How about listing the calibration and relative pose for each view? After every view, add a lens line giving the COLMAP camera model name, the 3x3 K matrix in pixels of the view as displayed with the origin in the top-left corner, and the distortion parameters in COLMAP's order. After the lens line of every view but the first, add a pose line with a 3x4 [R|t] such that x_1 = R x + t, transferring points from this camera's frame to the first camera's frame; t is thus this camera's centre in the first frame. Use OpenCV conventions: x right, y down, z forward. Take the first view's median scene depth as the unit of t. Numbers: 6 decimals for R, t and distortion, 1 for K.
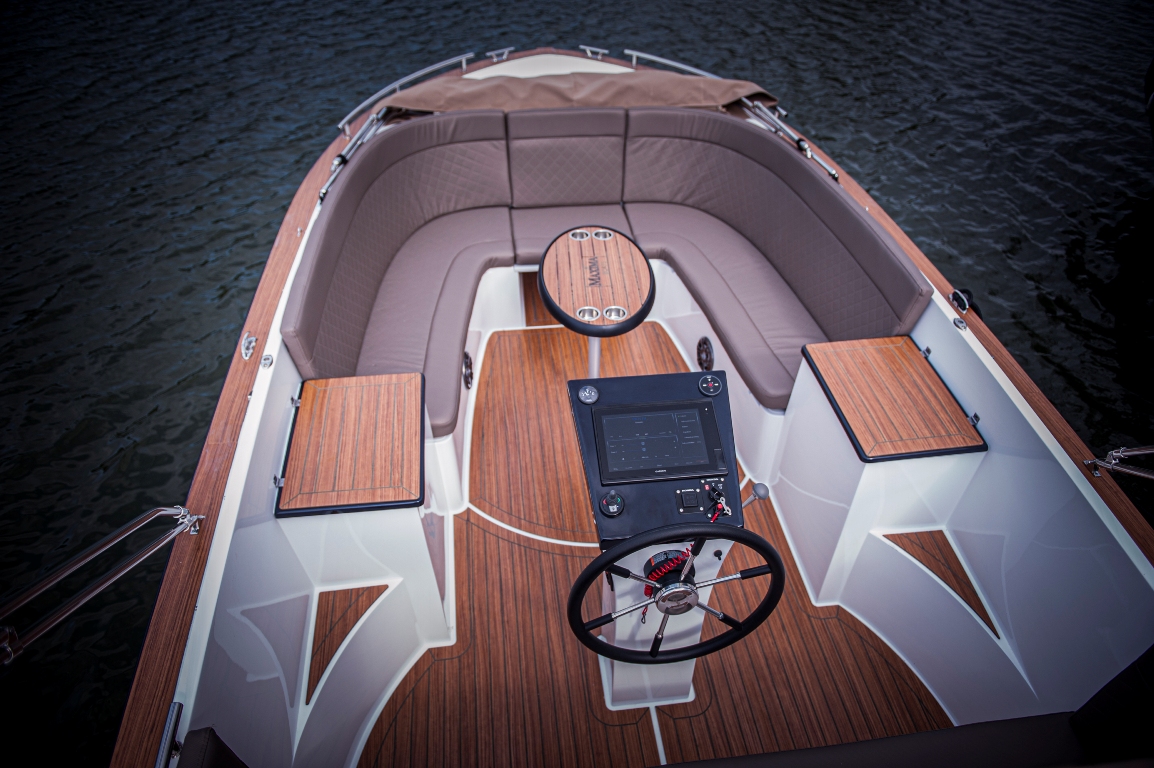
lens RADIAL K [[792.5, 0, 577.0], [0, 792.5, 384.0], [0, 0, 1]] dist [-0.002671, -0.000492]
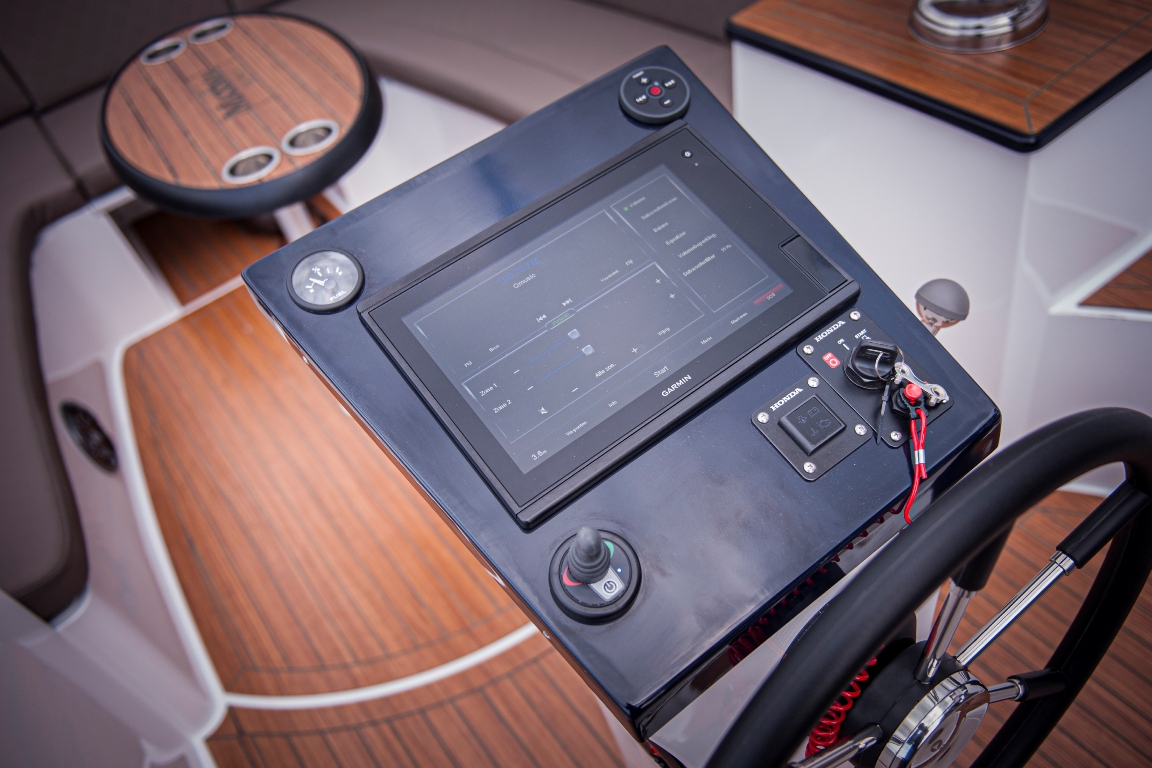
lens RADIAL K [[822.3, 0, 578.4], [0, 822.3, 422.0], [0, 0, 1]] dist [-0.009188, -0.003478]
pose [[0.851647, -0.473834, 0.224005, 0.000756], [0.455966, 0.880579, 0.129133, 0.049362], [-0.258442, -0.007837, 0.965995, 0.533045]]
